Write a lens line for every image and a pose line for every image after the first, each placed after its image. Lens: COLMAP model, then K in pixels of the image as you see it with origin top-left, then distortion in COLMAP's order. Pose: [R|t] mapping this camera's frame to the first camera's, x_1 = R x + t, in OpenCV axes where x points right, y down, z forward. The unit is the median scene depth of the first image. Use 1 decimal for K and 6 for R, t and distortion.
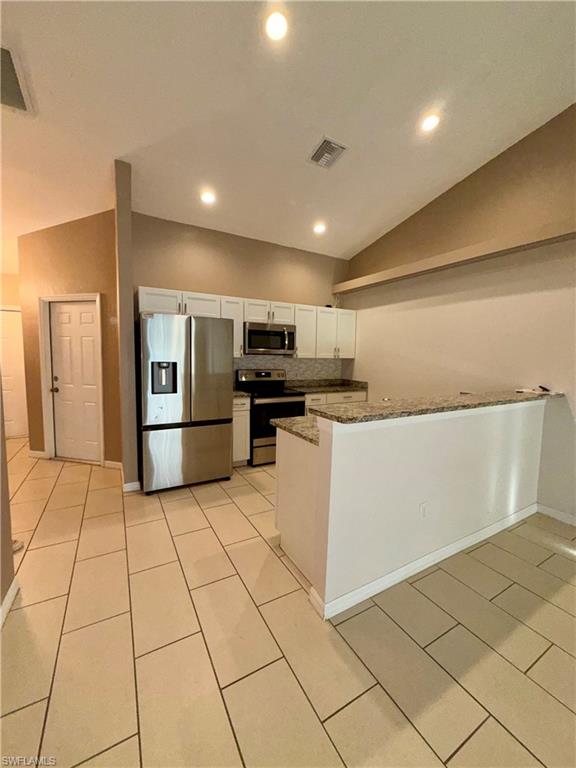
lens RADIAL K [[308.3, 0, 288.0], [0, 308.3, 384.0], [0, 0, 1]] dist [0.000446, 0.000044]
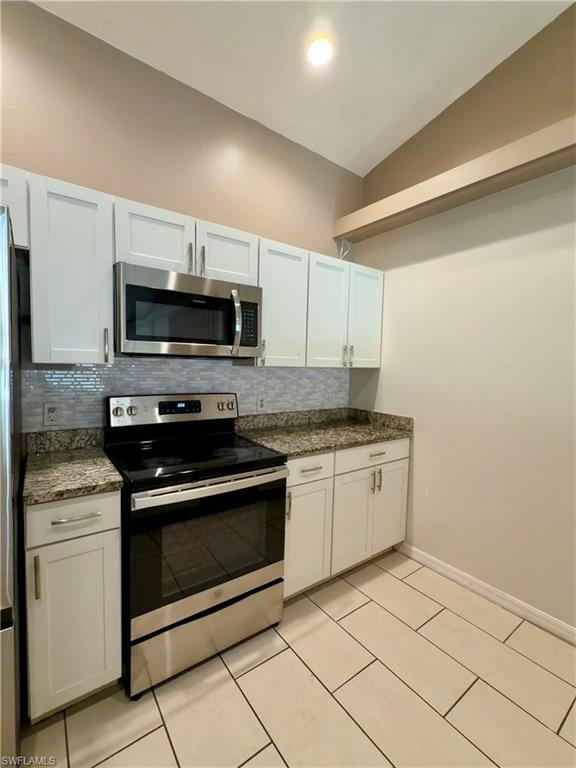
lens RADIAL K [[308.3, 0, 288.0], [0, 308.3, 384.0], [0, 0, 1]] dist [0.000446, 0.000044]
pose [[0.991427, 0.000189, 0.130659, 0.006440], [0.002845, 0.999731, -0.023033, -0.050241], [-0.130628, 0.023208, 0.991160, 0.571516]]
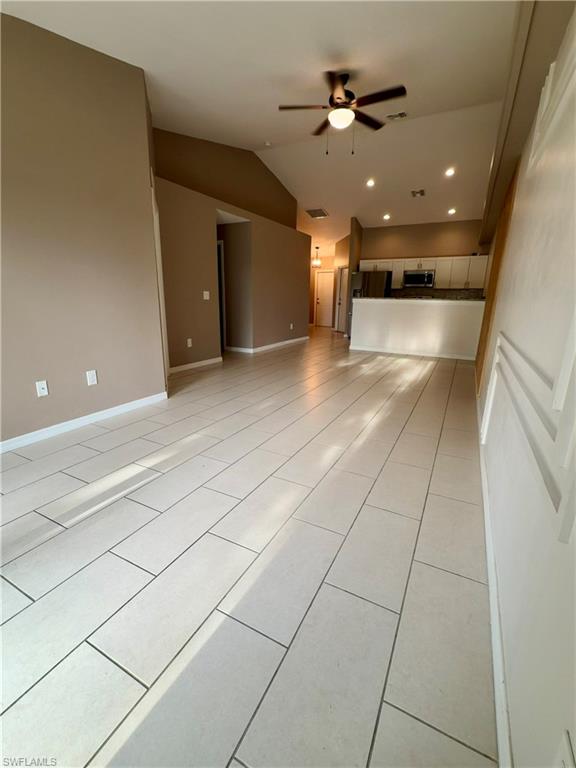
lens RADIAL K [[308.3, 0, 288.0], [0, 308.3, 384.0], [0, 0, 1]] dist [0.000446, 0.000044]
pose [[0.559118, 0.225932, -0.797710, 1.133549], [-0.088336, 0.972911, 0.213639, 0.152524], [0.824368, -0.048983, 0.563930, -0.774714]]
